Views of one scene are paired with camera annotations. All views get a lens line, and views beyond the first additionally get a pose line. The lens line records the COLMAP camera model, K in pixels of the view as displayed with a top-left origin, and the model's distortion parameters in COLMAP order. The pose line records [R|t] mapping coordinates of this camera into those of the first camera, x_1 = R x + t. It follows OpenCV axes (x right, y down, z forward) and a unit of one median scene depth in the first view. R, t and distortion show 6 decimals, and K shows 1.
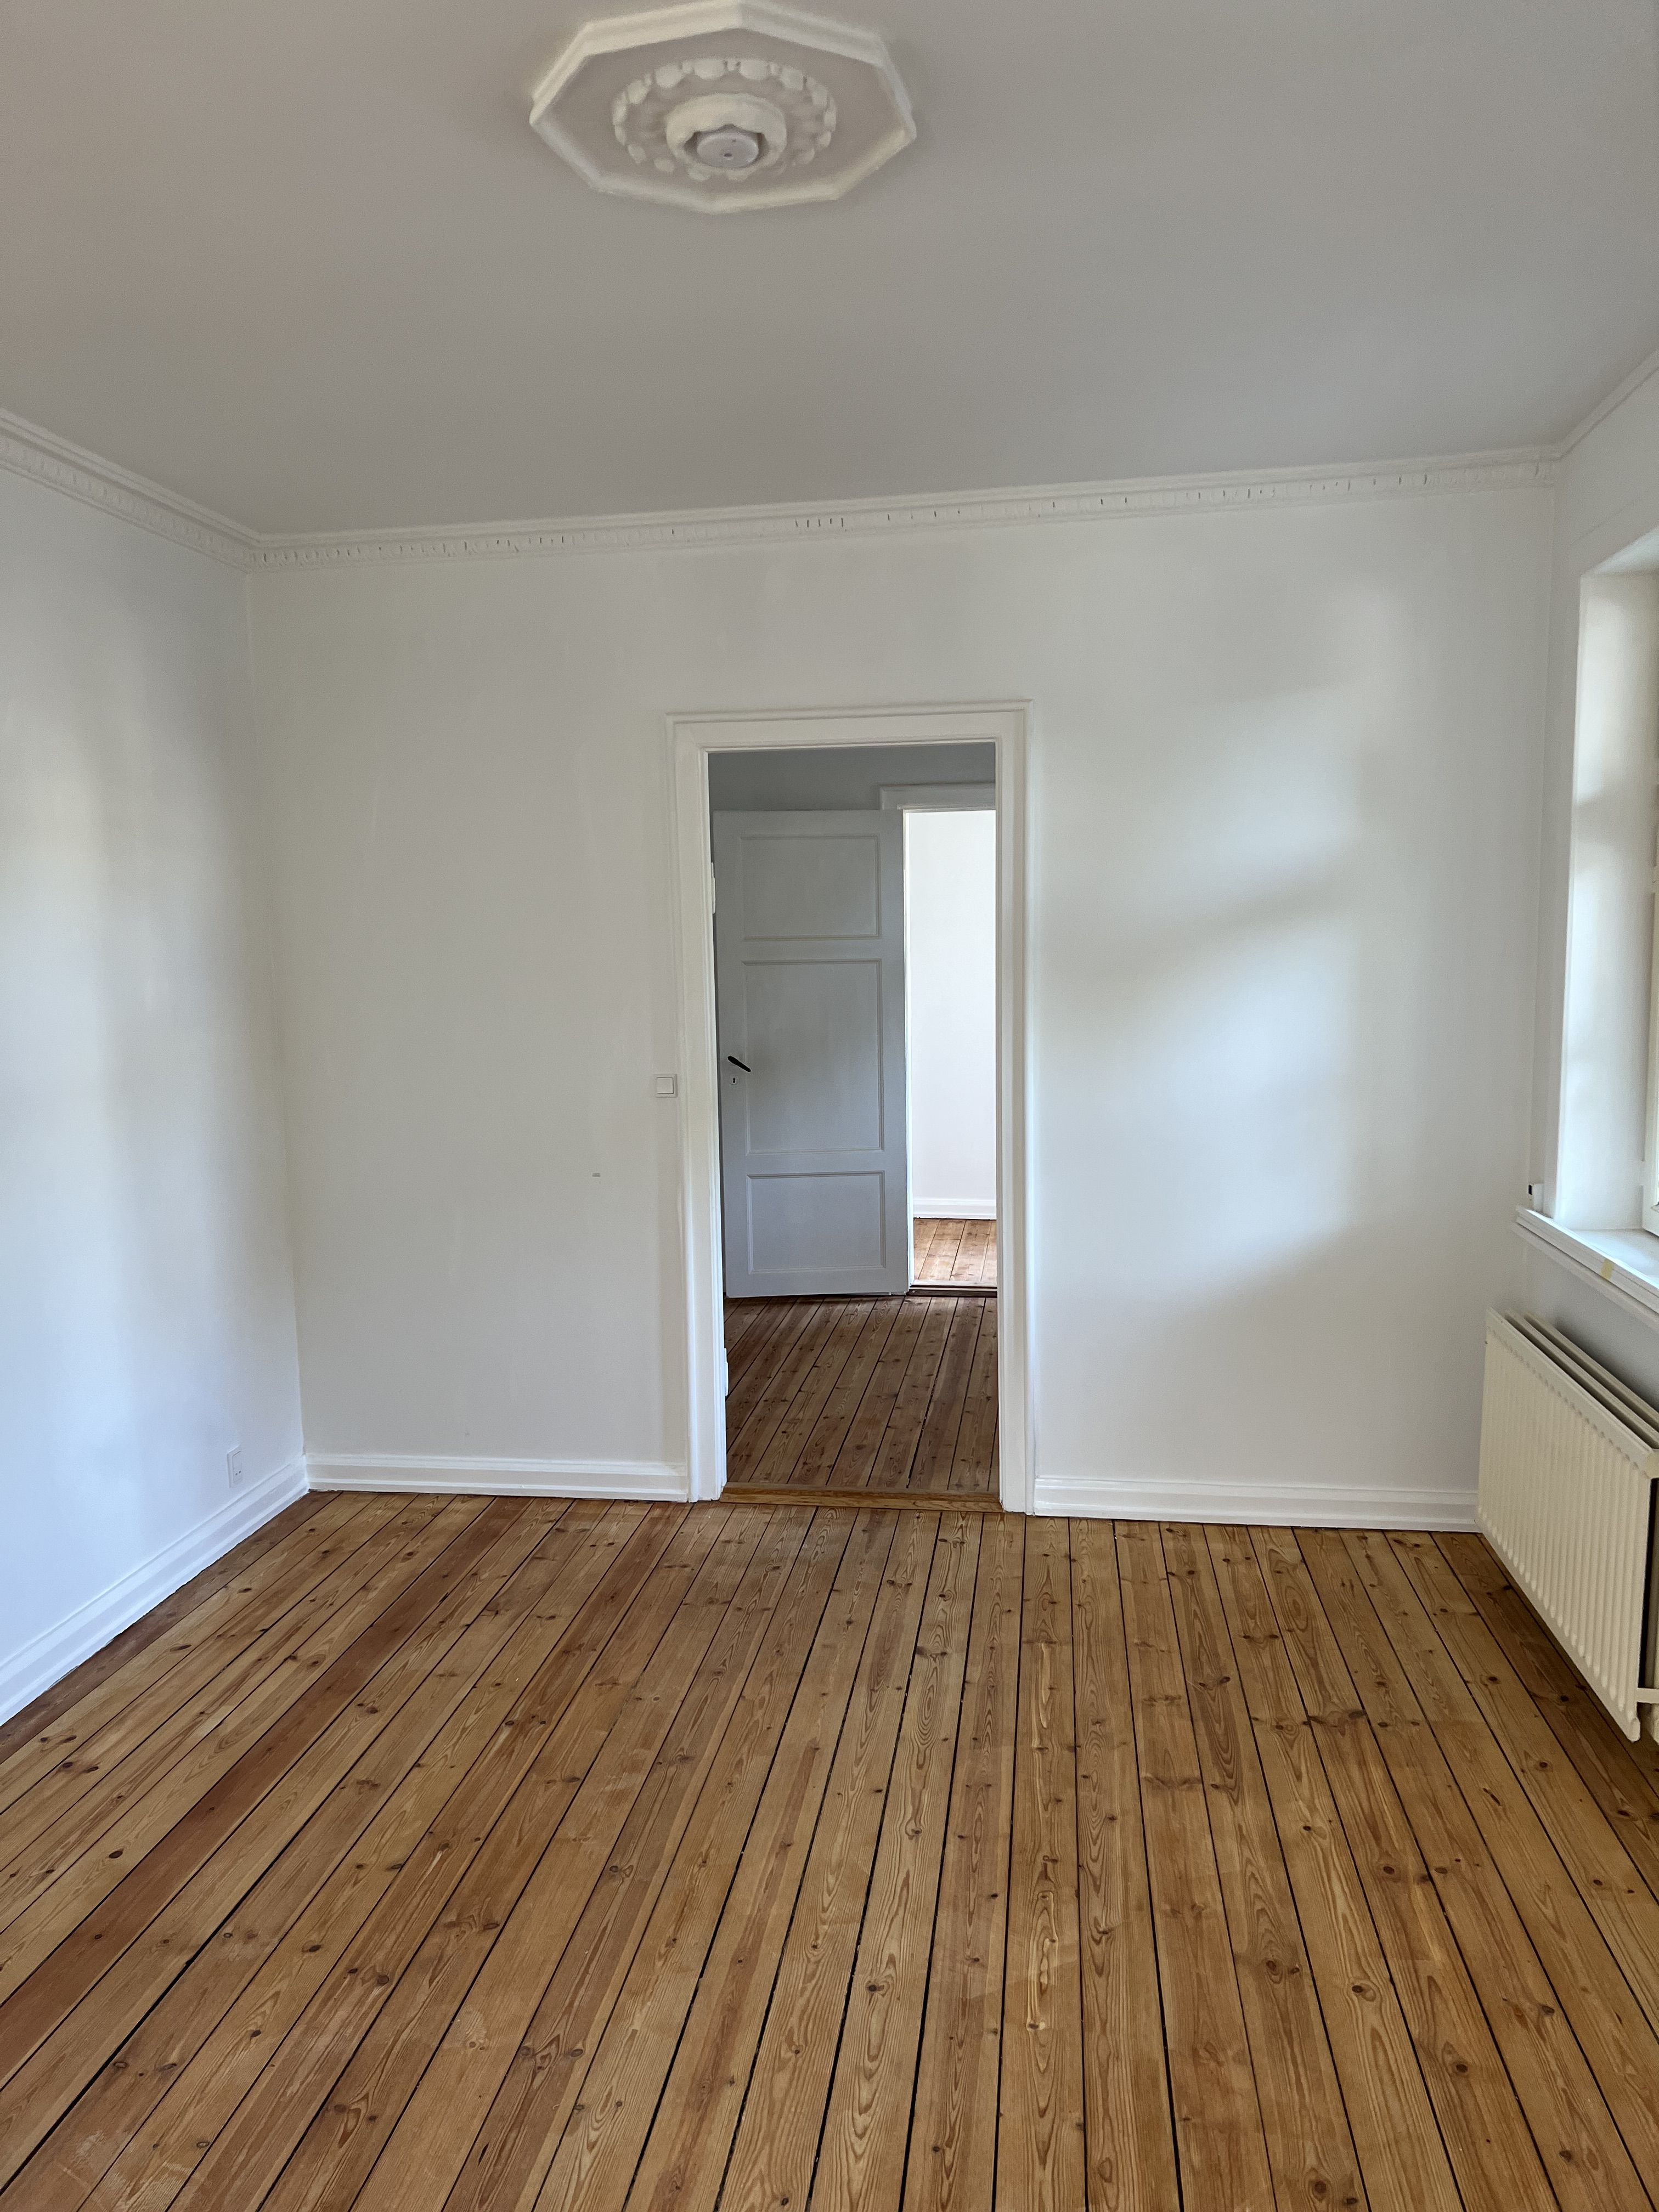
lens RADIAL K [[1654.3, 0, 833.5], [0, 1654.3, 1113.2], [0, 0, 1]] dist [0.041654, -0.031807]
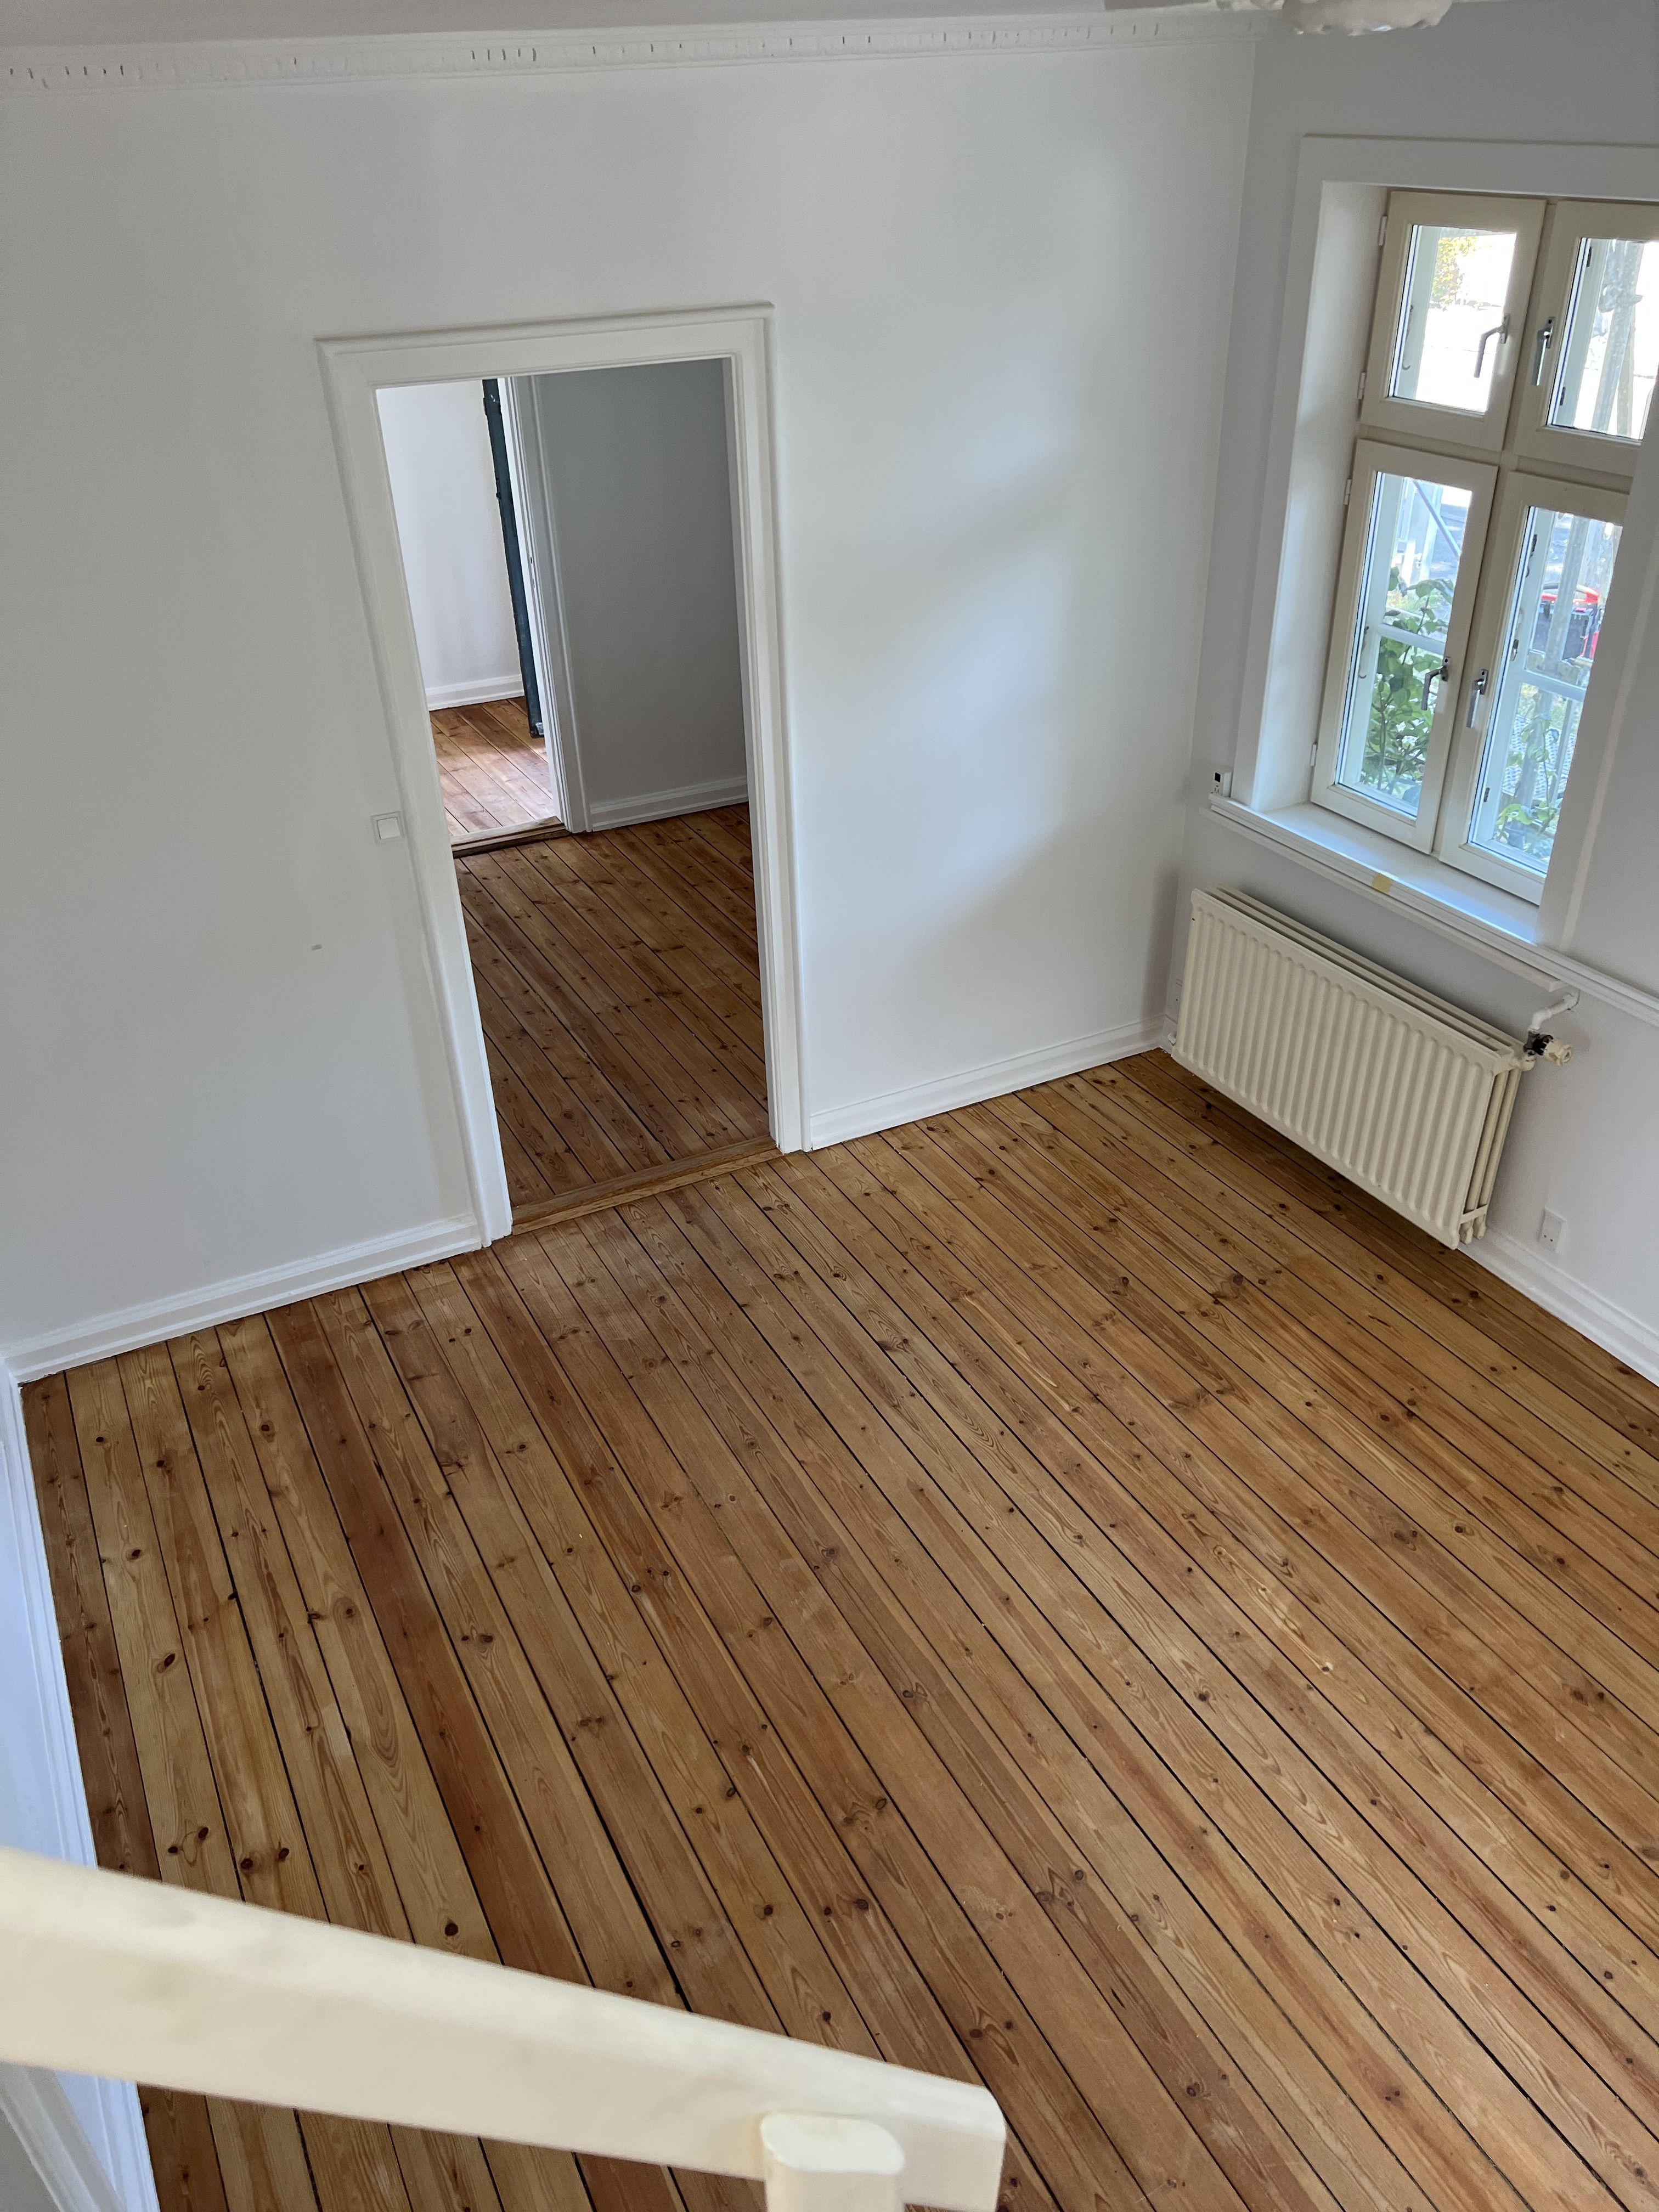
lens RADIAL K [[1654.3, 0, 835.3], [0, 1654.3, 1109.9], [0, 0, 1]] dist [0.041654, -0.031807]
pose [[0.812403, -0.309483, 0.494188, -0.501665], [0.076215, 0.896612, 0.436208, -0.315584], [-0.578094, -0.316712, 0.751998, 0.276239]]
